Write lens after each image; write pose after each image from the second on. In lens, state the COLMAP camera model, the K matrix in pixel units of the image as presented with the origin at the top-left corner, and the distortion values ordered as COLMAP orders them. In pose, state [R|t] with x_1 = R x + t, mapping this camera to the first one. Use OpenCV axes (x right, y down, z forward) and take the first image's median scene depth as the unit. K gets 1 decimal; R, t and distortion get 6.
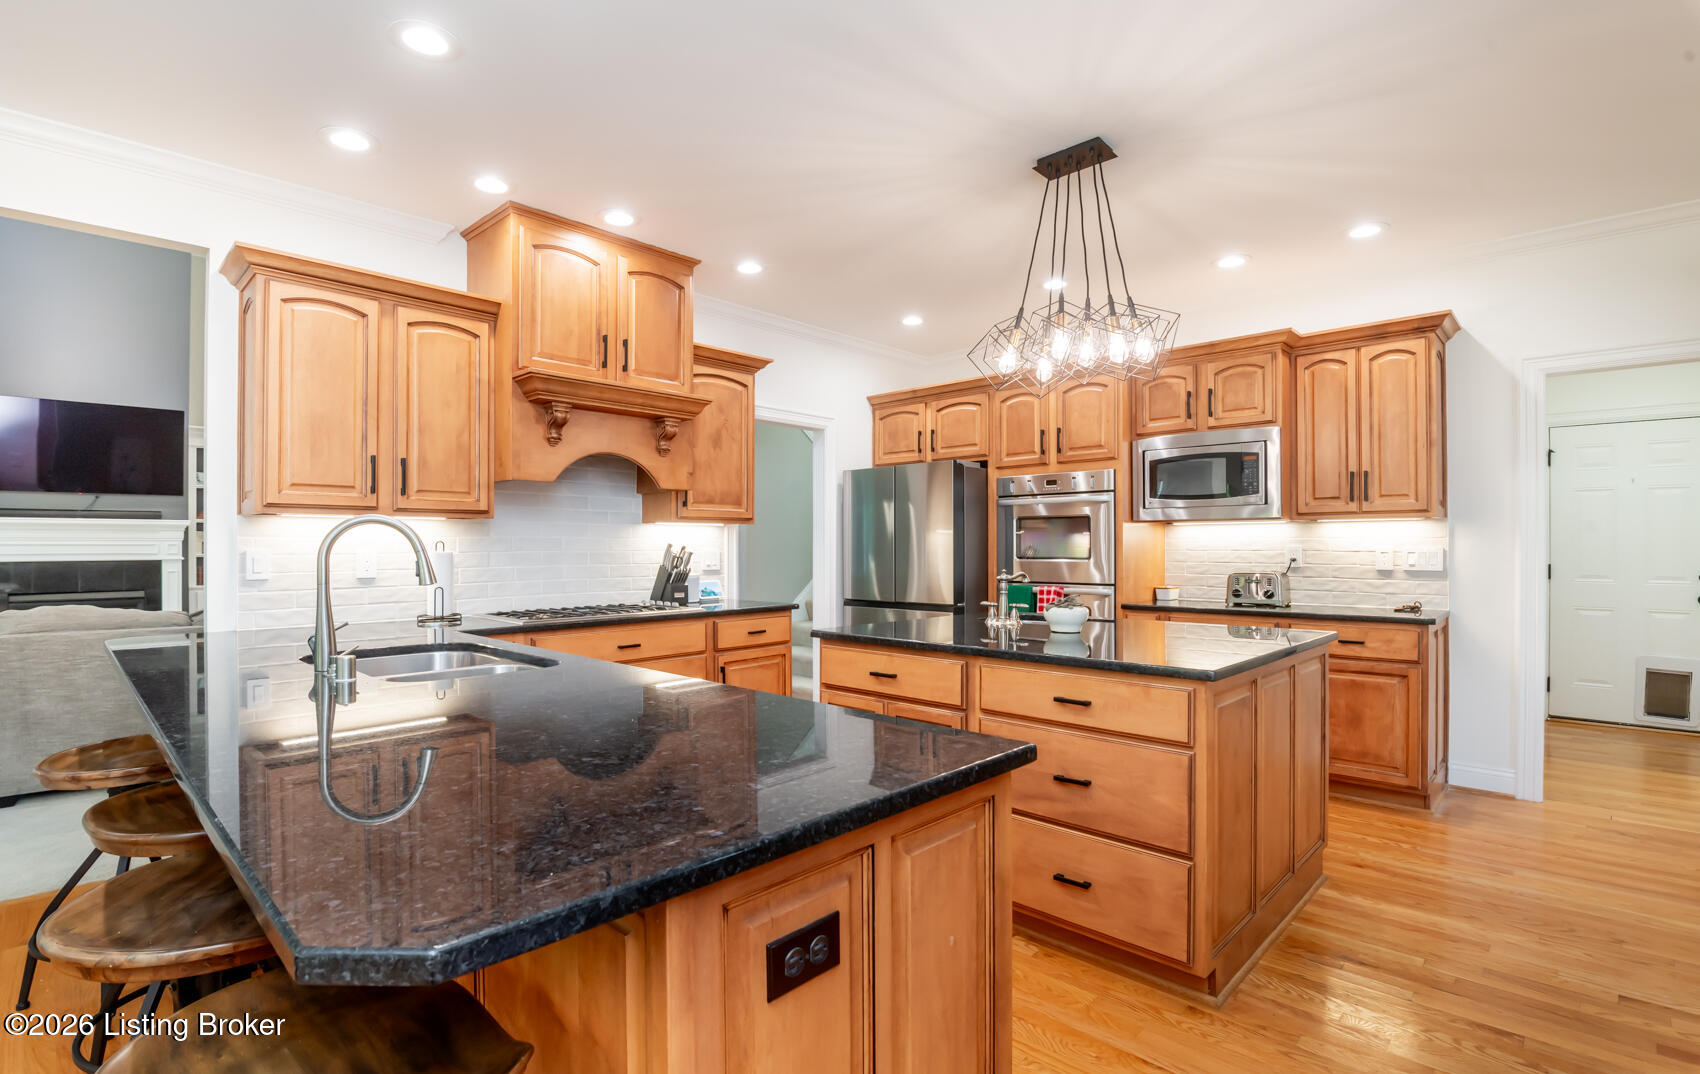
lens RADIAL K [[791.9, 0, 850.0], [0, 791.9, 537.0], [0, 0, 1]] dist [-0.000310, -0.000030]
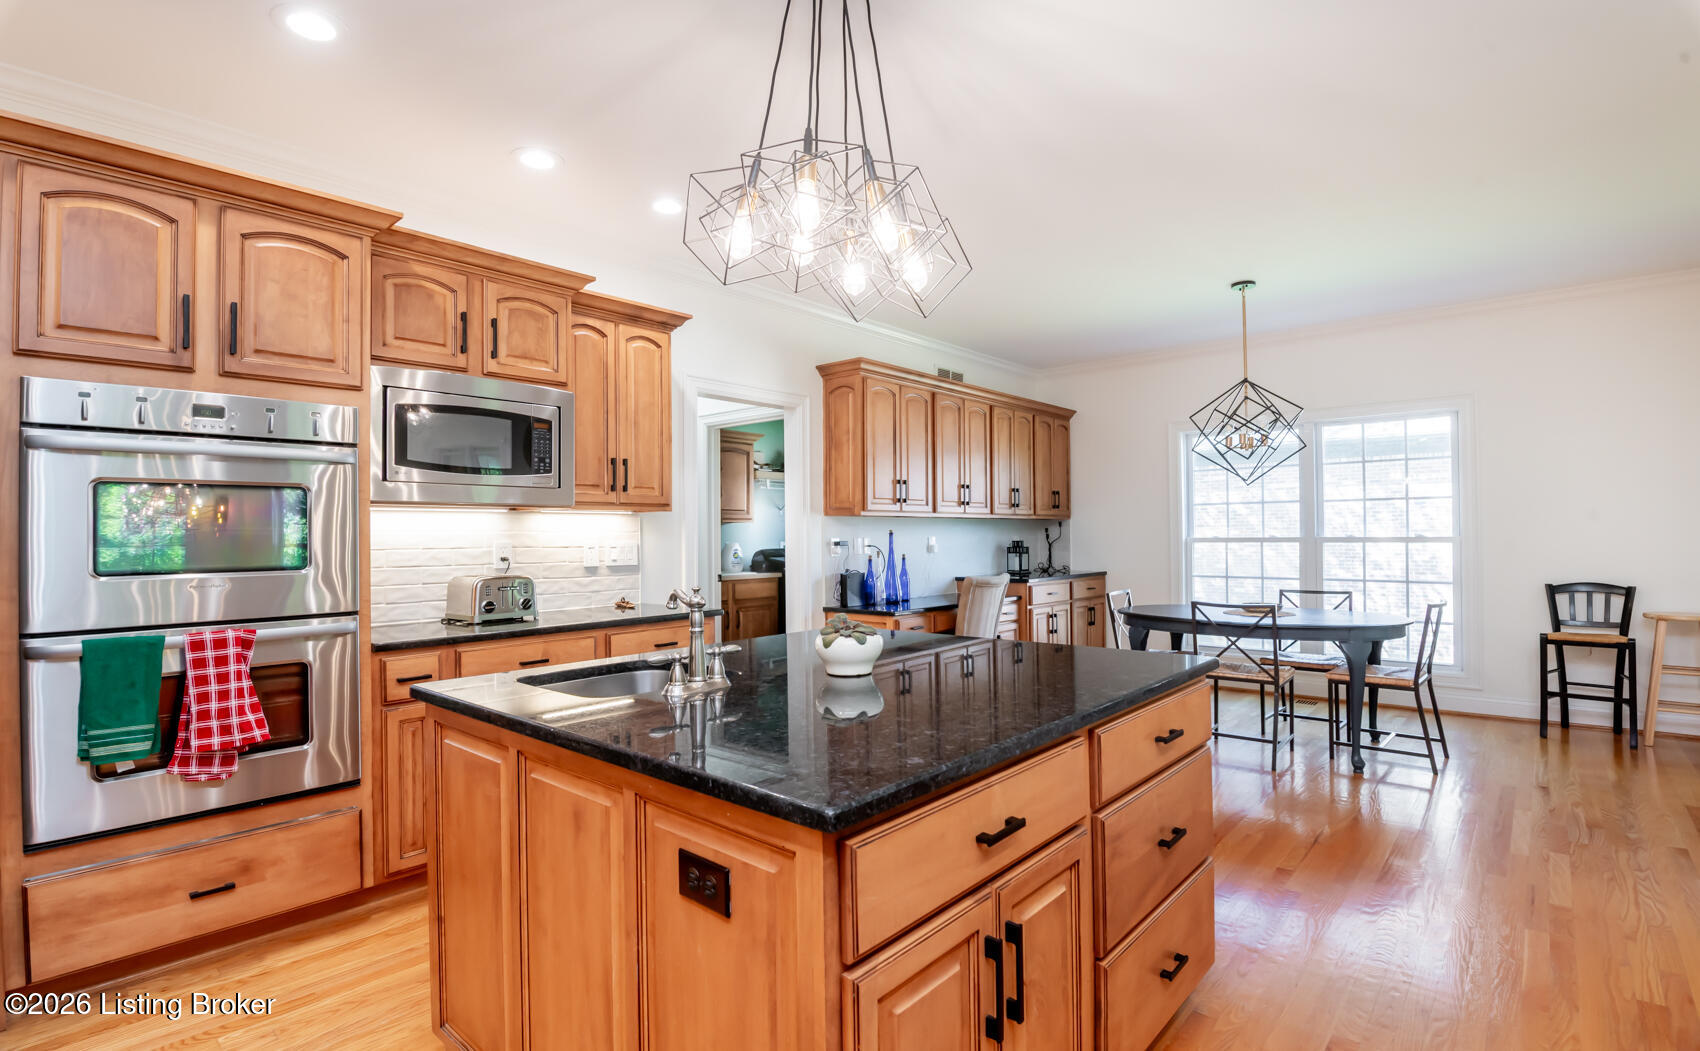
lens RADIAL K [[774.4, 0, 873.0], [0, 774.4, 534.6], [0, 0, 1]] dist [-0.002084, -0.015455]
pose [[-0.041197, 0.005423, 0.999136, -0.245281], [0.001868, 0.999984, -0.005351, 0.009170], [-0.999149, 0.001646, -0.041206, 0.694032]]
